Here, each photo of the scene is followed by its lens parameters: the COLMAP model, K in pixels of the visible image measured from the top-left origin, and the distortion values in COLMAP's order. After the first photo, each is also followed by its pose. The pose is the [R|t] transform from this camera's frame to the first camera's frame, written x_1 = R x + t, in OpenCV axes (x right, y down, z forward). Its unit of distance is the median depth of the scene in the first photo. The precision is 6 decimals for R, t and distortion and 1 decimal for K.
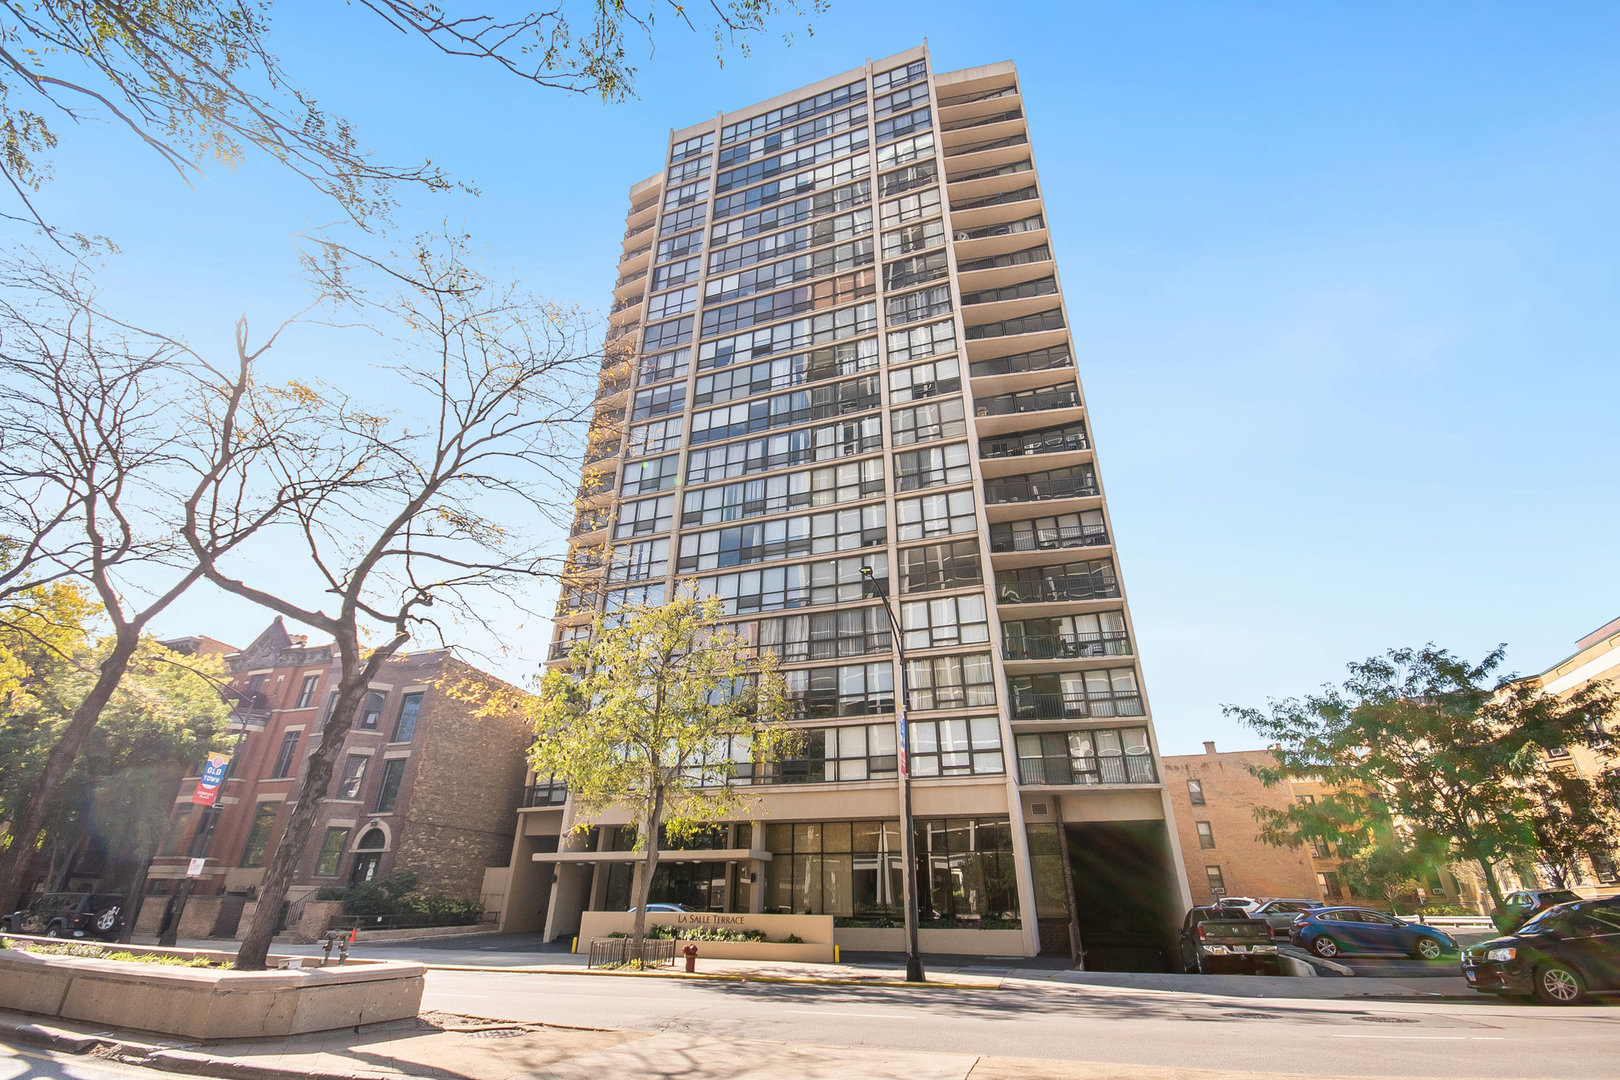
lens RADIAL K [[719.1, 0, 792.2], [0, 719.1, 537.9], [0, 0, 1]] dist [0.002352, 0.001303]
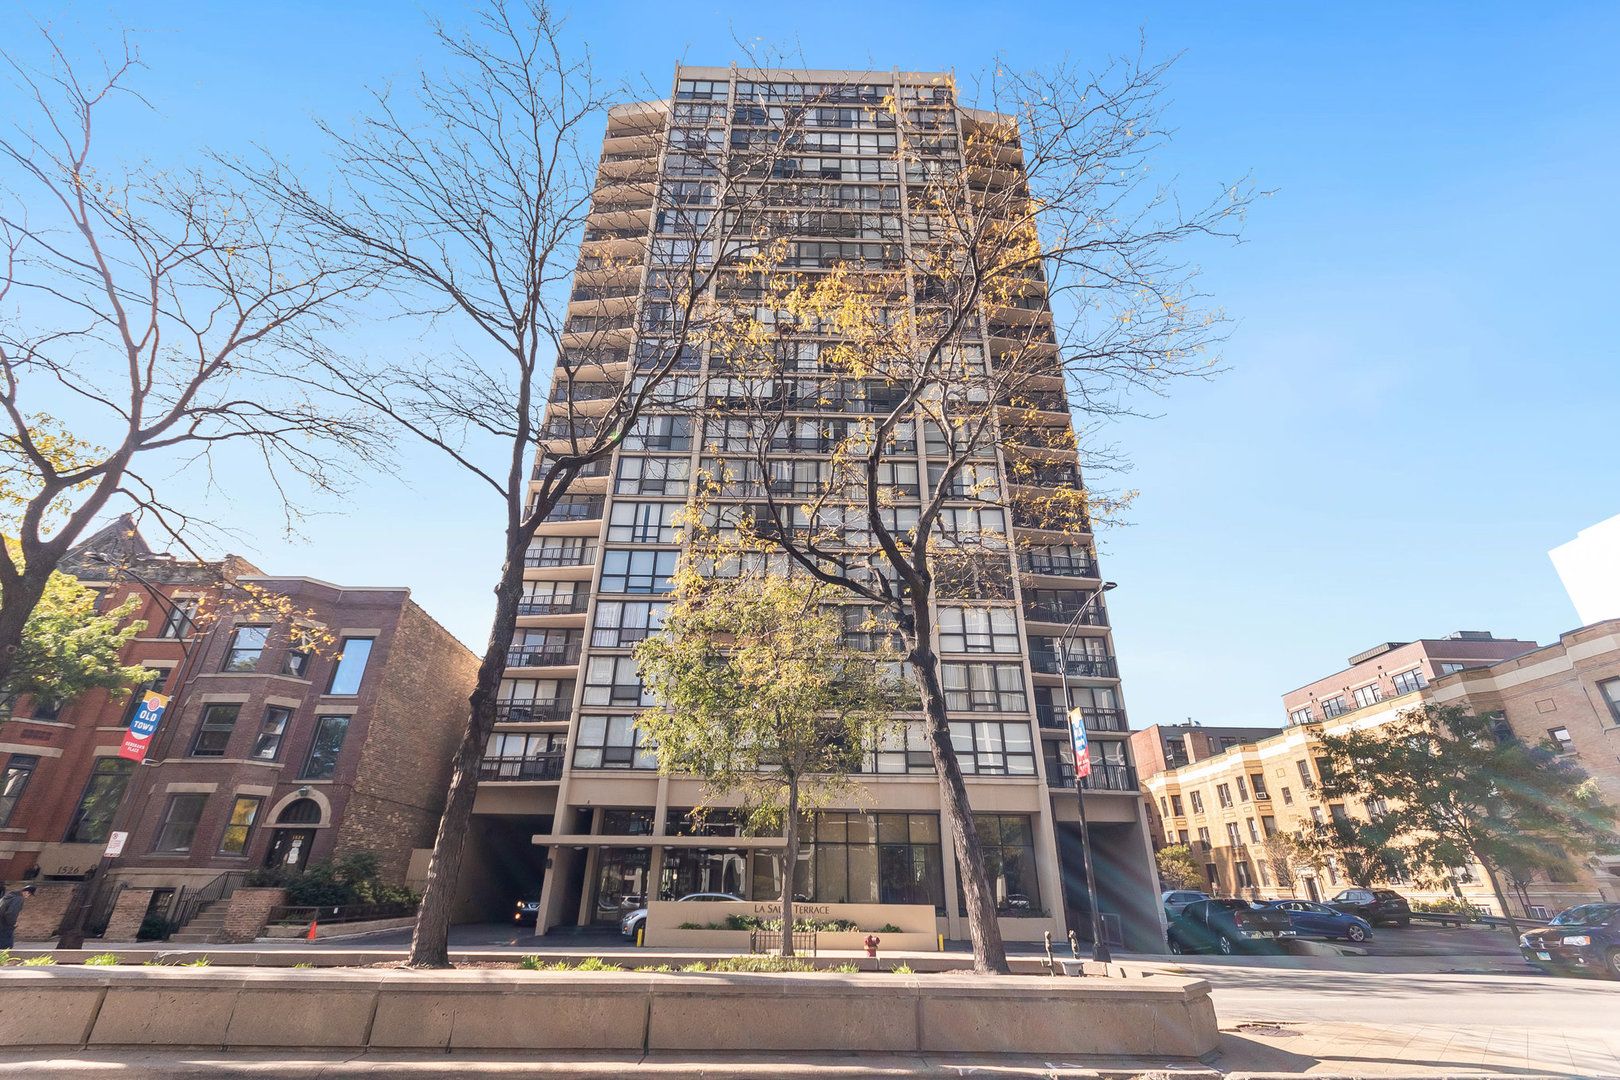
lens RADIAL K [[719.1, 0, 800.6], [0, 719.1, 539.3], [0, 0, 1]] dist [0.002352, 0.001303]
pose [[0.935875, 0.156067, 0.315882, -0.358395], [-0.162409, 0.986703, -0.006323, 0.030719], [-0.312668, -0.045384, 0.948778, 0.071777]]
